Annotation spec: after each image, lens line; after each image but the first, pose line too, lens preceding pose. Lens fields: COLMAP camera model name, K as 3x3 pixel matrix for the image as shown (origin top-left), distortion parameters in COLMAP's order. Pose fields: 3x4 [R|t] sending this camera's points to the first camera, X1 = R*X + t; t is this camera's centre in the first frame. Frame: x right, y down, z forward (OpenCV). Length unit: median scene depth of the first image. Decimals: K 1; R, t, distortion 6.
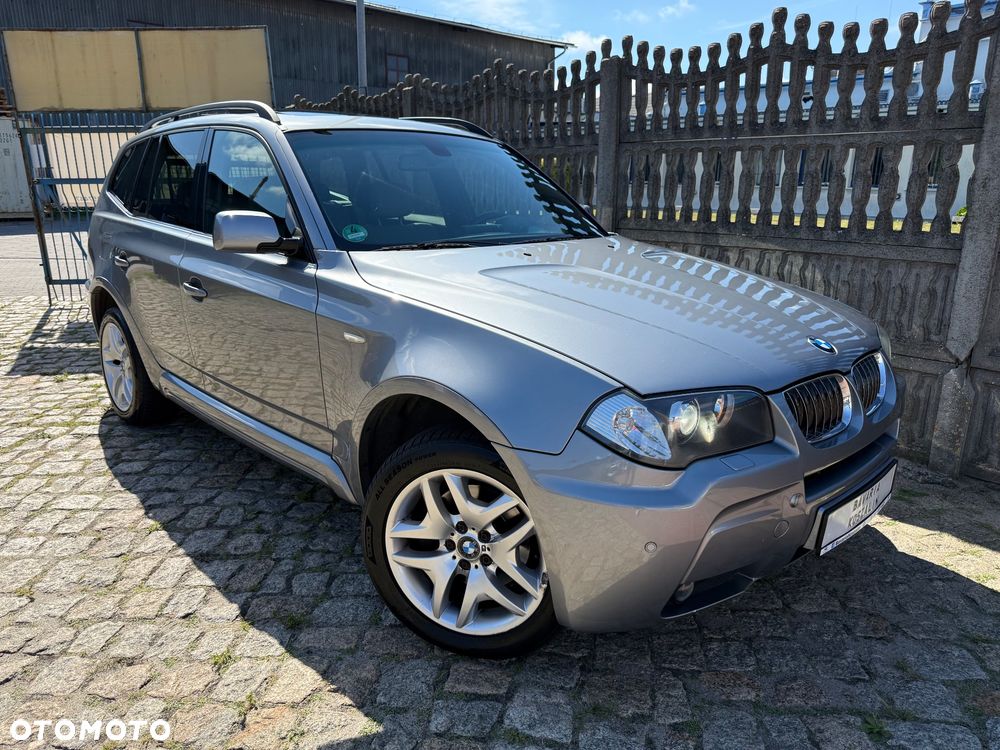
lens RADIAL K [[712.4, 0, 494.9], [0, 712.4, 377.1], [0, 0, 1]] dist [0.015140, -0.020478]
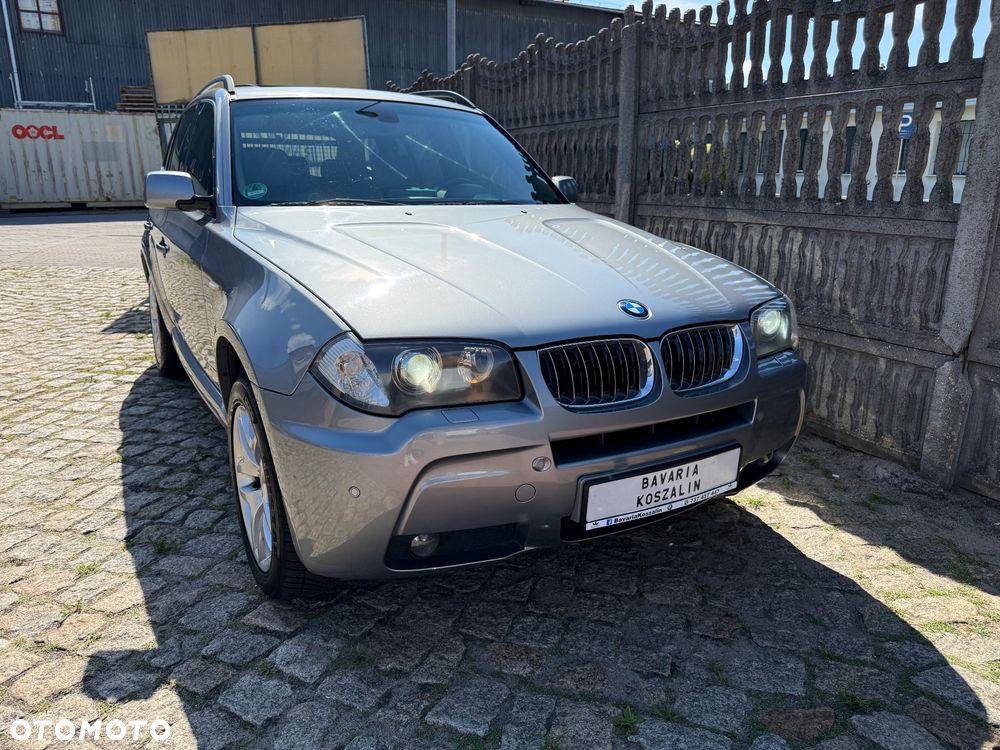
lens RADIAL K [[712.4, 0, 496.1], [0, 712.4, 377.4], [0, 0, 1]] dist [0.015140, -0.020478]
pose [[0.972362, 0.061183, -0.225320, 0.298066], [-0.059149, 0.998125, 0.015772, 0.024941], [0.225863, -0.002008, 0.974157, 0.037957]]
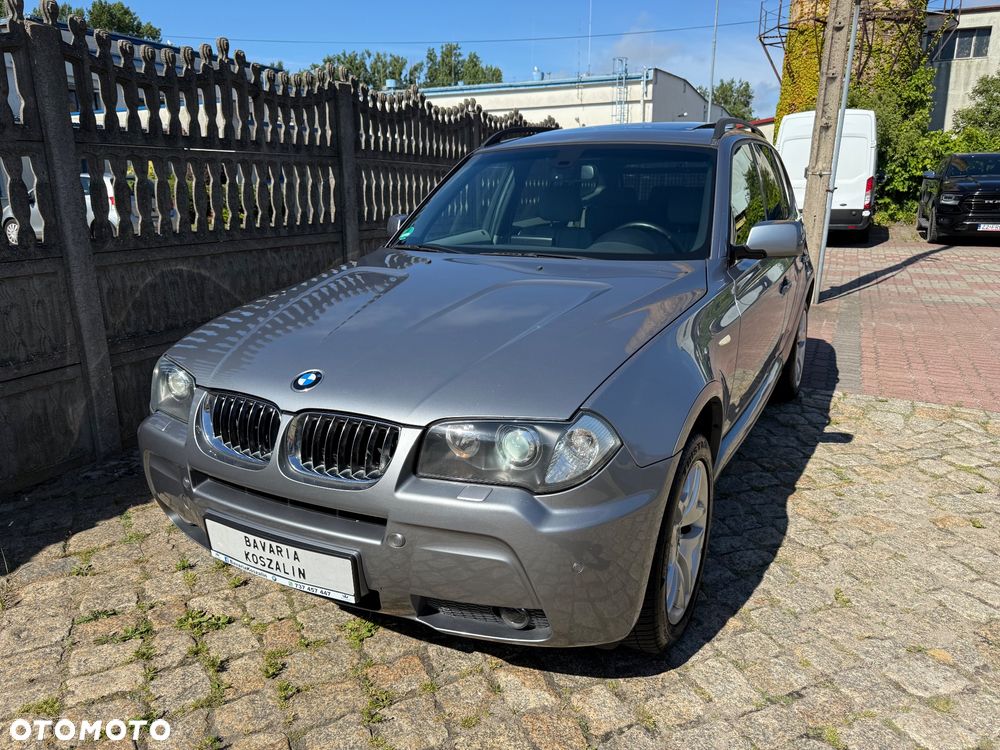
lens RADIAL K [[712.4, 0, 499.7], [0, 712.4, 378.7], [0, 0, 1]] dist [0.015140, -0.020478]
pose [[-0.390933, -0.243887, 0.887520, -0.960105], [0.245813, 0.901568, 0.356022, -0.344616], [-0.886988, 0.357345, -0.292502, 1.199266]]
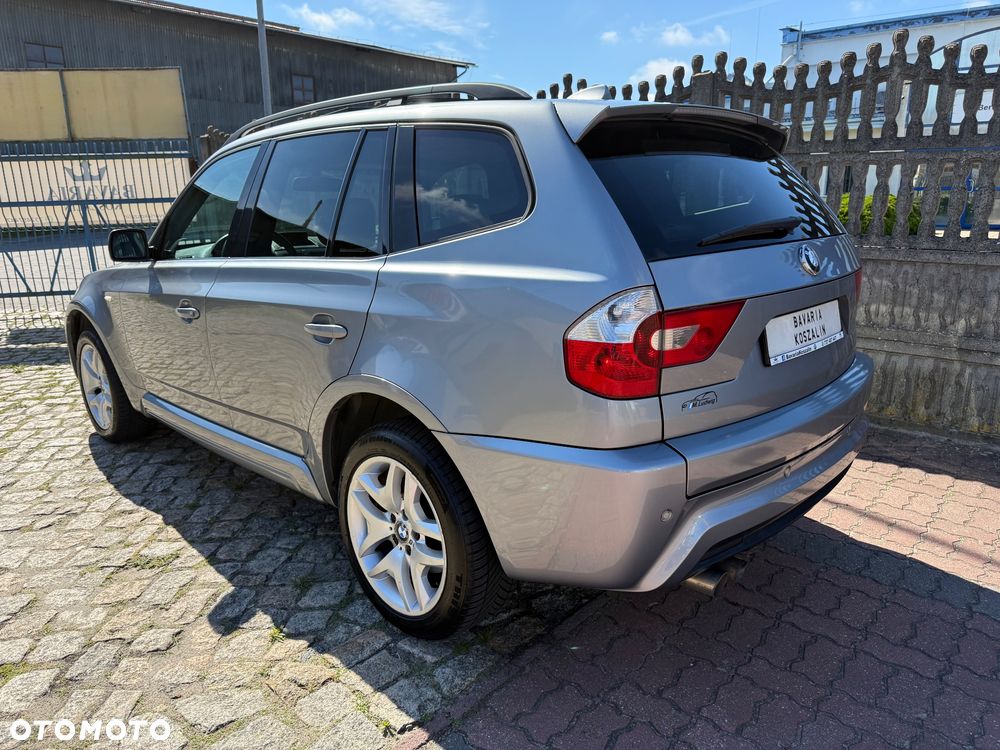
lens RADIAL K [[712.4, 0, 496.4], [0, 712.4, 378.8], [0, 0, 1]] dist [0.015140, -0.020478]
pose [[0.992982, -0.046559, 0.108713, 0.080885], [0.048169, 0.998764, -0.012232, 0.104727], [-0.108009, 0.017382, 0.993998, -0.407544]]
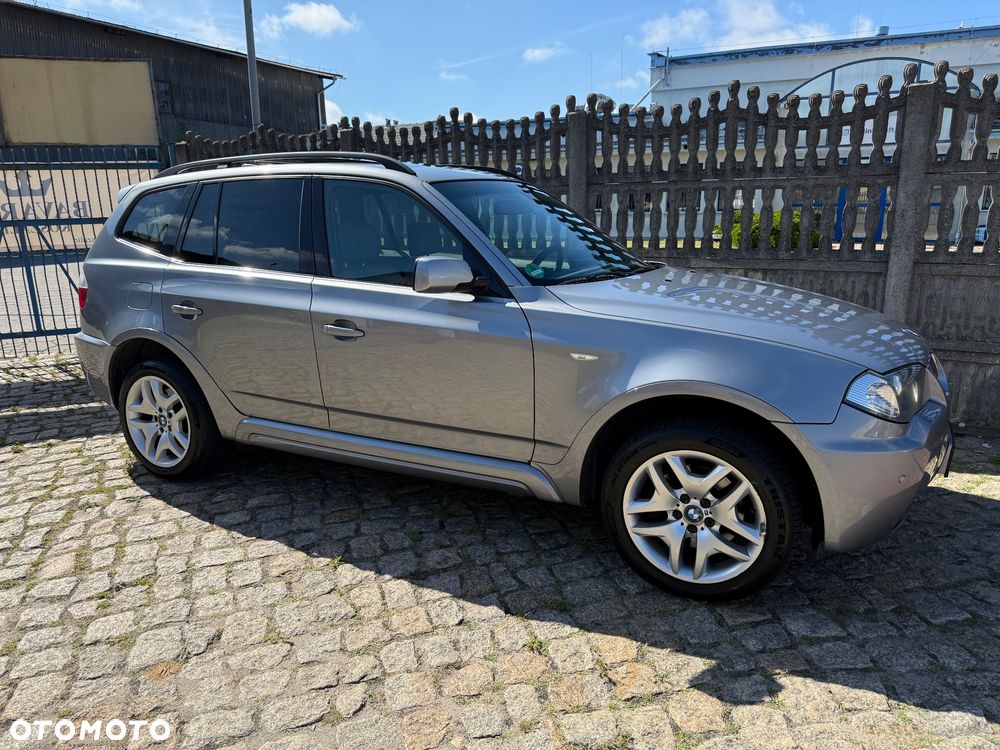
lens RADIAL K [[712.4, 0, 498.8], [0, 712.4, 376.4], [0, 0, 1]] dist [0.015140, -0.020478]
pose [[0.943208, -0.093980, 0.318631, -0.480710], [0.105515, 0.994234, -0.019098, -0.010910], [-0.314999, 0.051634, 0.947687, -0.054605]]
